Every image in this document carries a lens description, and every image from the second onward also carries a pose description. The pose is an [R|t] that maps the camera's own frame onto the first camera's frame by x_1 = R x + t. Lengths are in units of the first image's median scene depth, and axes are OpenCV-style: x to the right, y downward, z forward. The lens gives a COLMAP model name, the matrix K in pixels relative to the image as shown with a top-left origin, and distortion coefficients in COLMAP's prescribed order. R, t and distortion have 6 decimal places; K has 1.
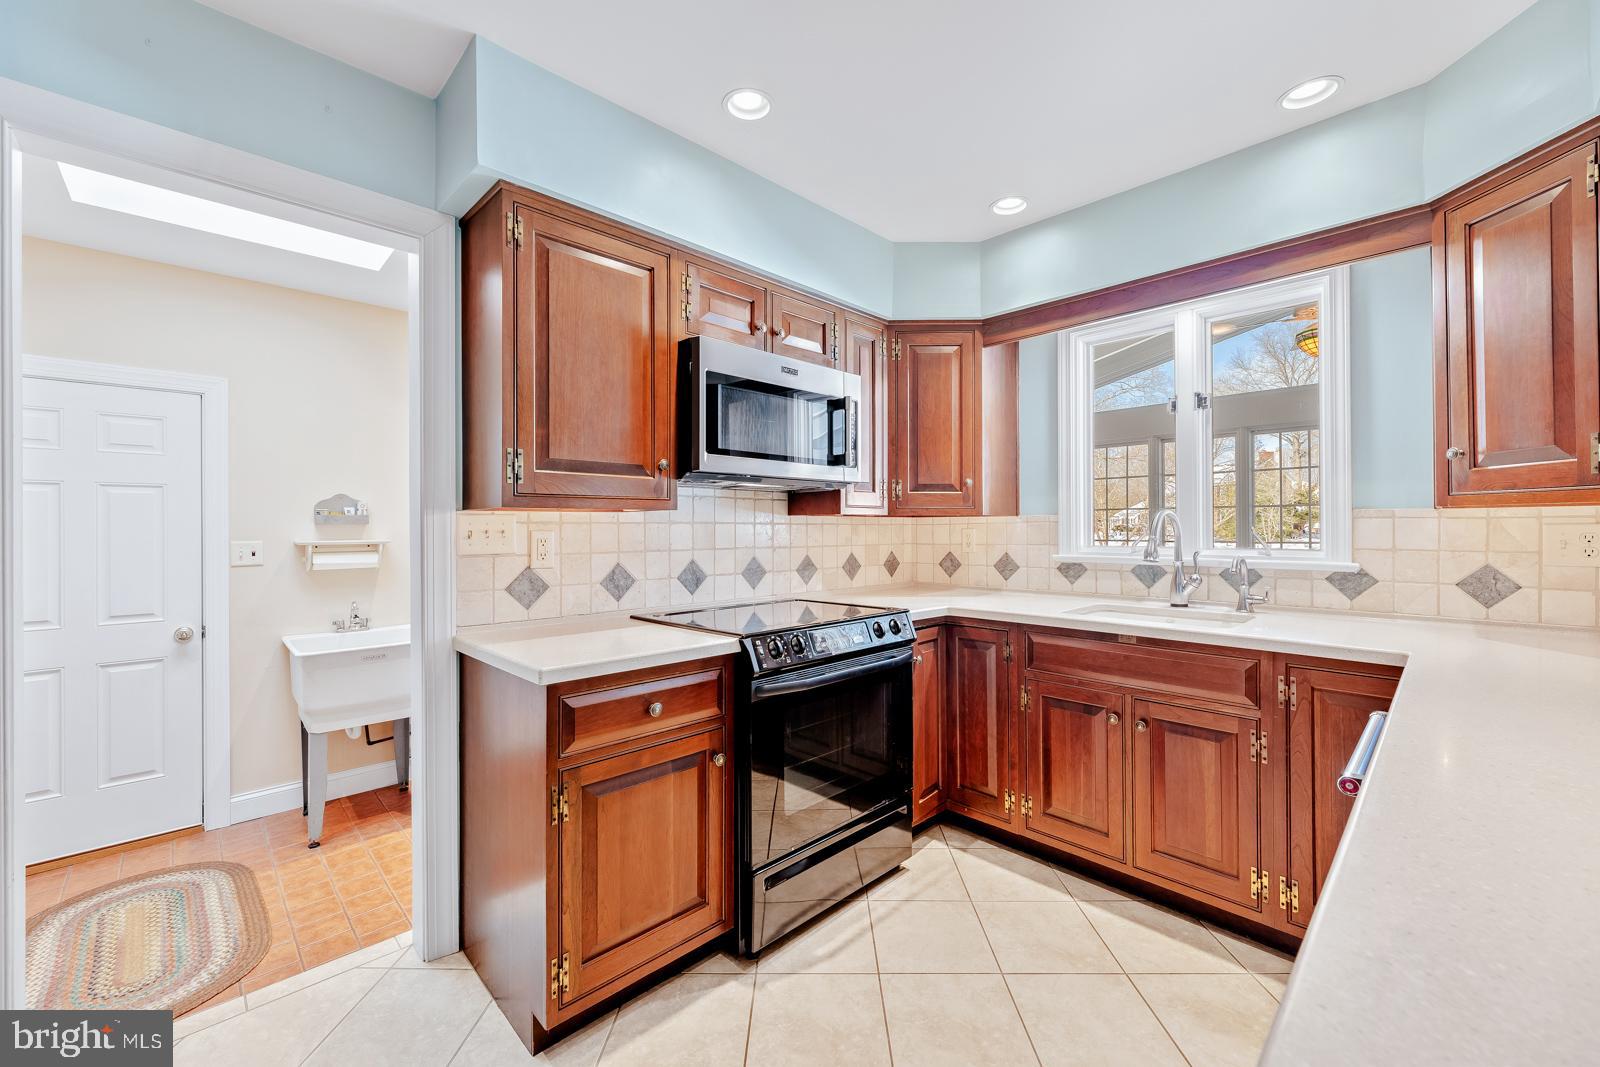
lens RADIAL K [[652.4, 0, 802.3], [0, 652.4, 530.1], [0, 0, 1]] dist [0.002369, -0.000587]
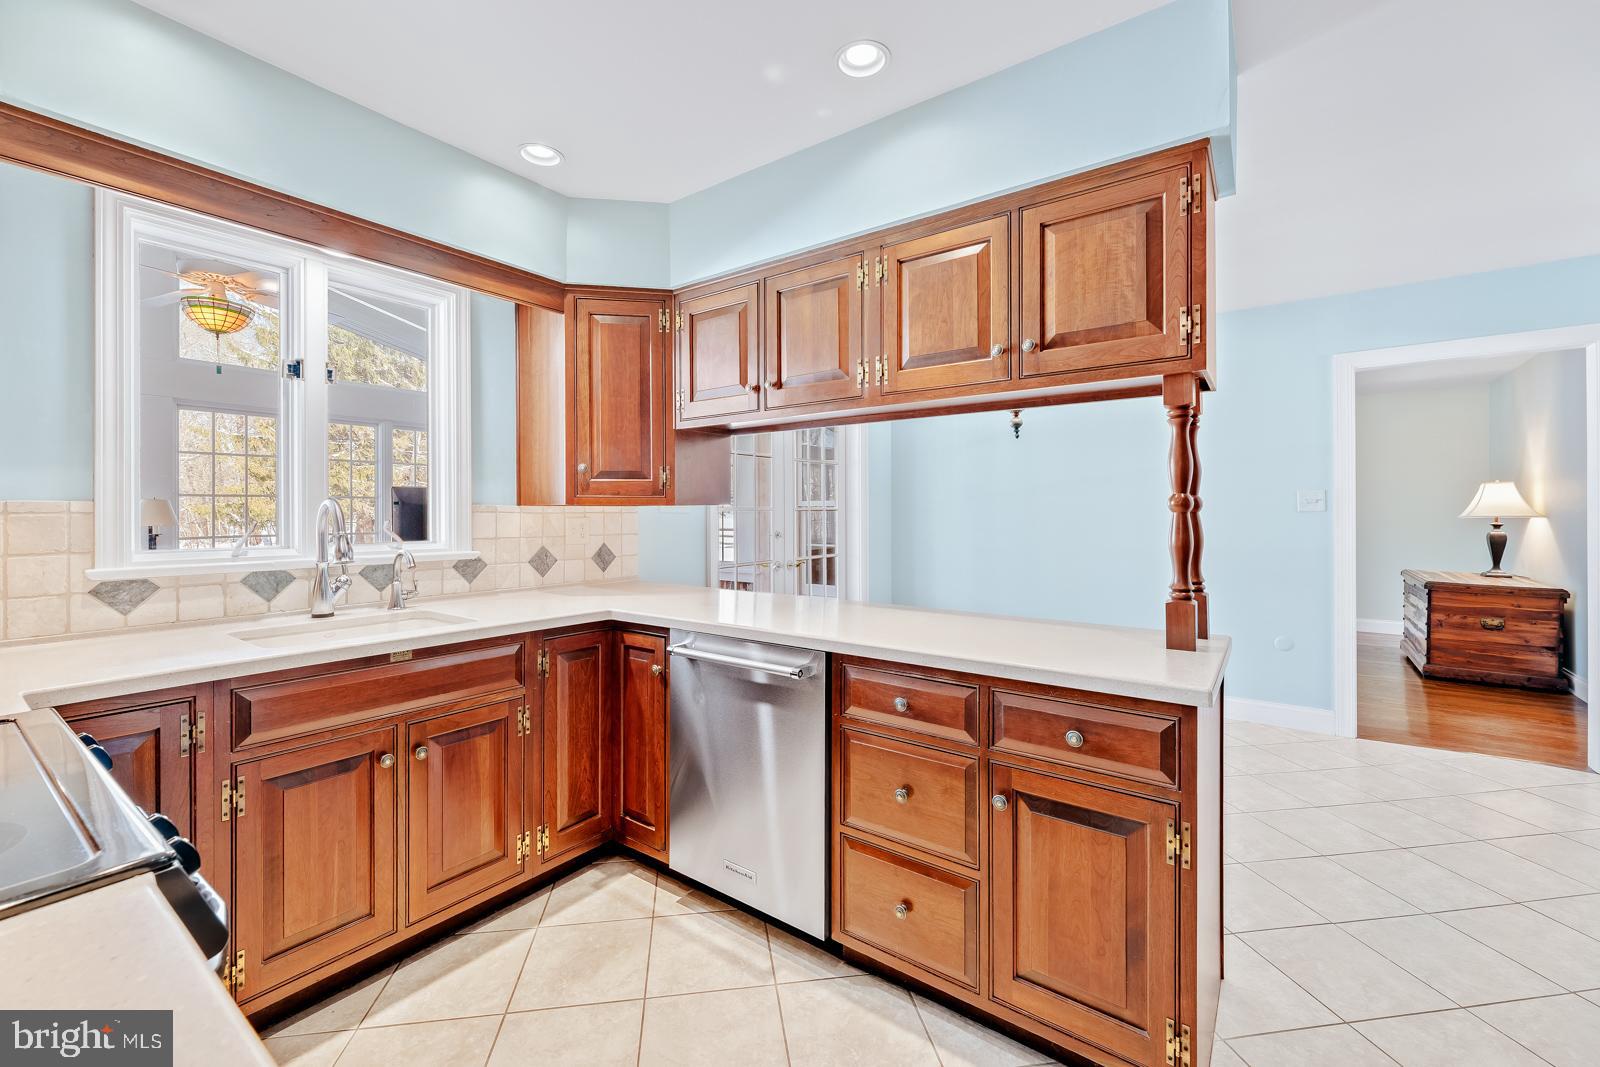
lens RADIAL K [[652.4, 0, 790.3], [0, 652.4, 516.3], [0, 0, 1]] dist [0.002369, -0.000587]
pose [[-0.155728, 0.003739, 0.987793, -0.395252], [0.010898, 0.999938, -0.002066, -0.002651], [-0.987740, 0.010443, -0.155759, 0.638126]]
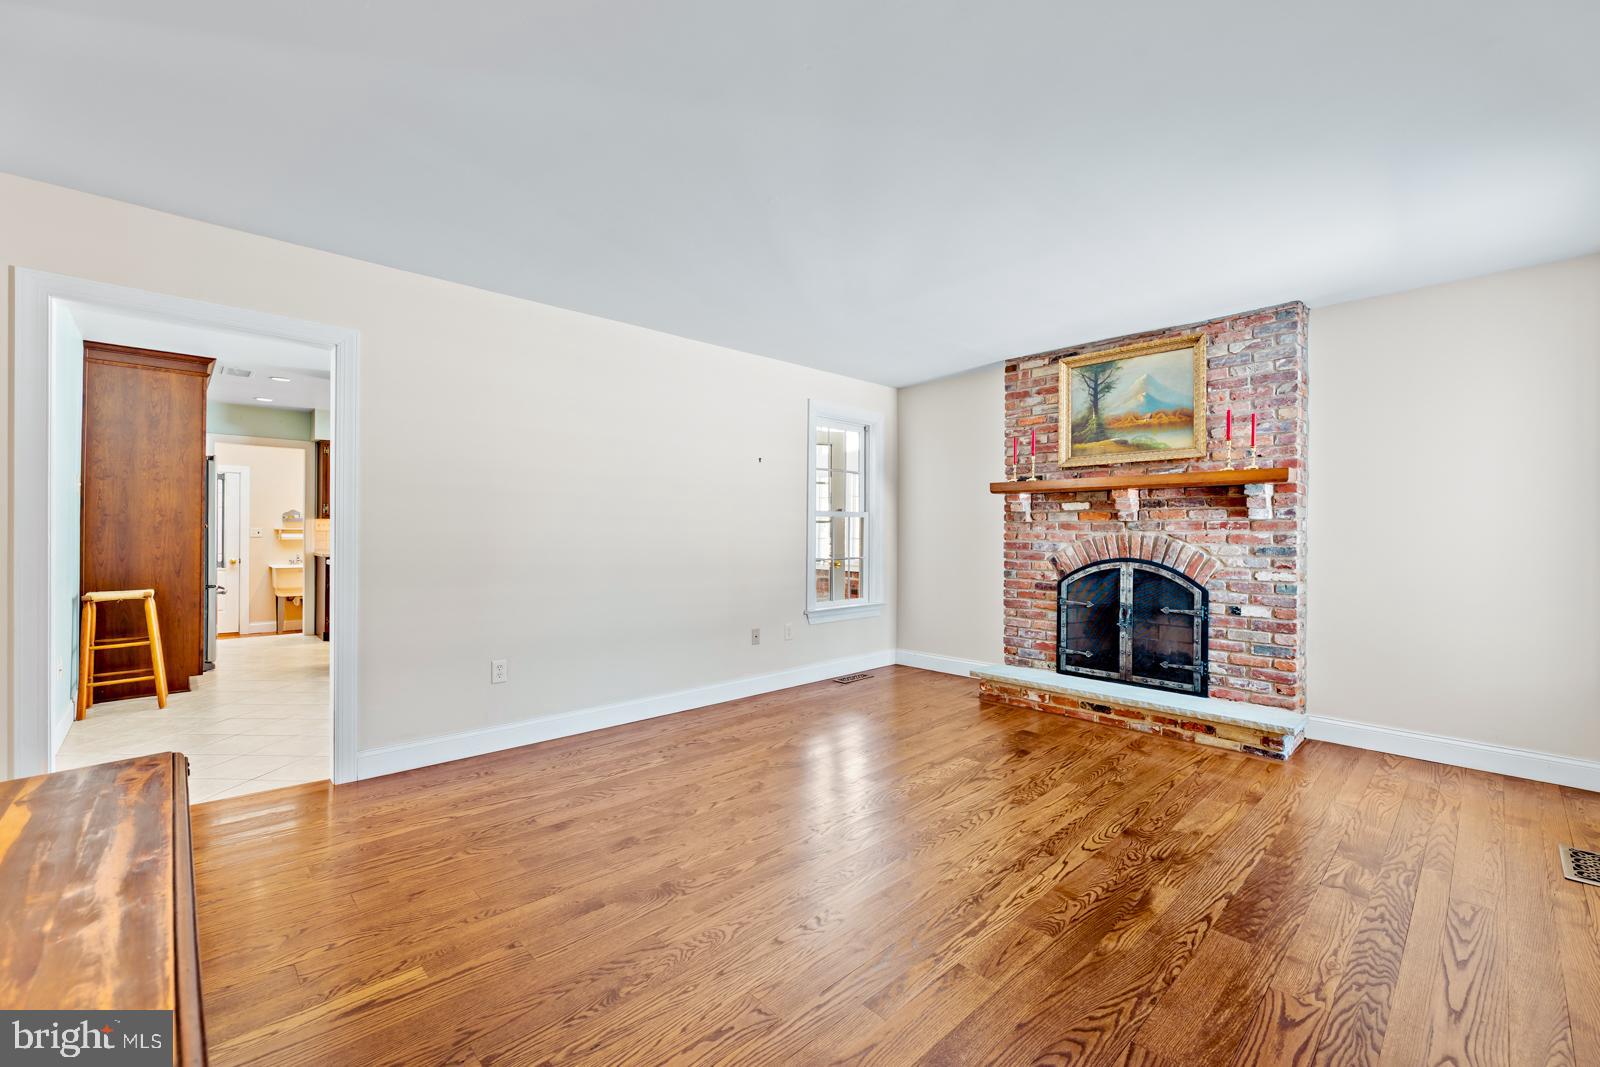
lens RADIAL K [[652.4, 0, 803.8], [0, 652.4, 537.9], [0, 0, 1]] dist [0.002369, -0.000587]
pose [[0.999895, 0.012995, 0.006437, 2.503792], [-0.013025, 0.999905, 0.004580, 0.031489], [-0.006377, -0.004663, 0.999969, -3.077858]]
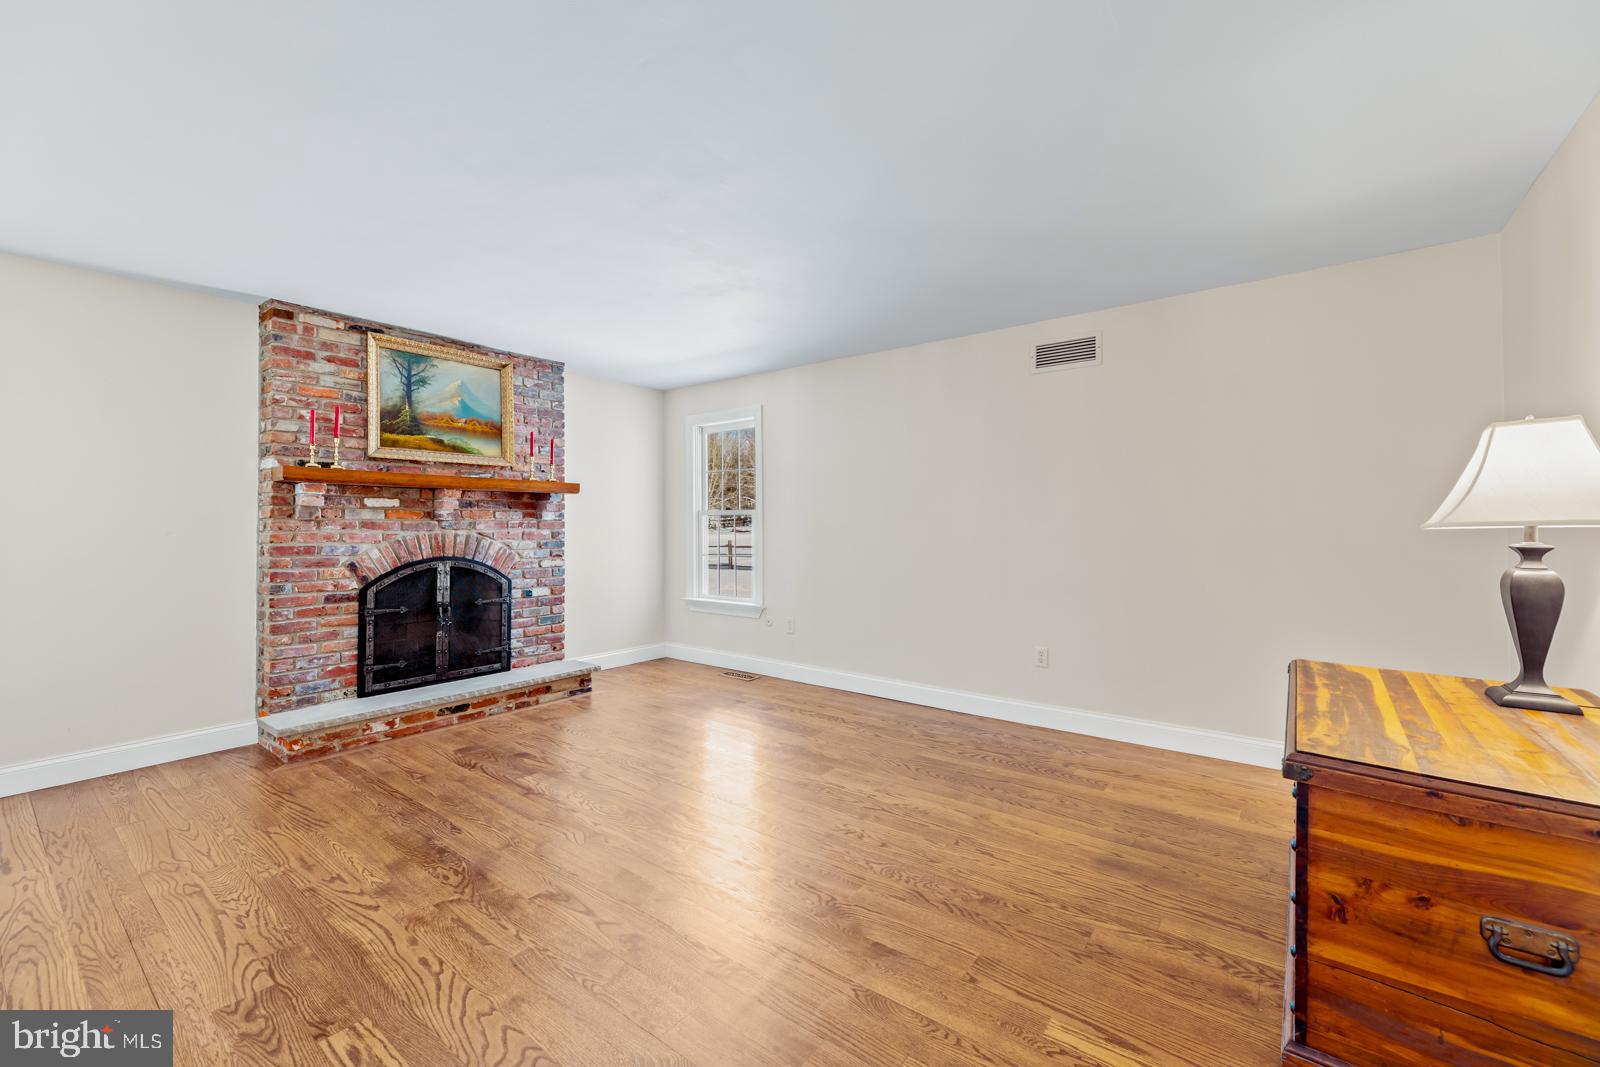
lens RADIAL K [[652.4, 0, 804.5], [0, 652.4, 523.6], [0, 0, 1]] dist [0.002369, -0.000587]
pose [[-0.157620, 0.015561, 0.987377, 1.241188], [0.012038, 0.999832, -0.013836, 0.028062], [-0.987427, 0.009705, -0.157781, -1.764209]]
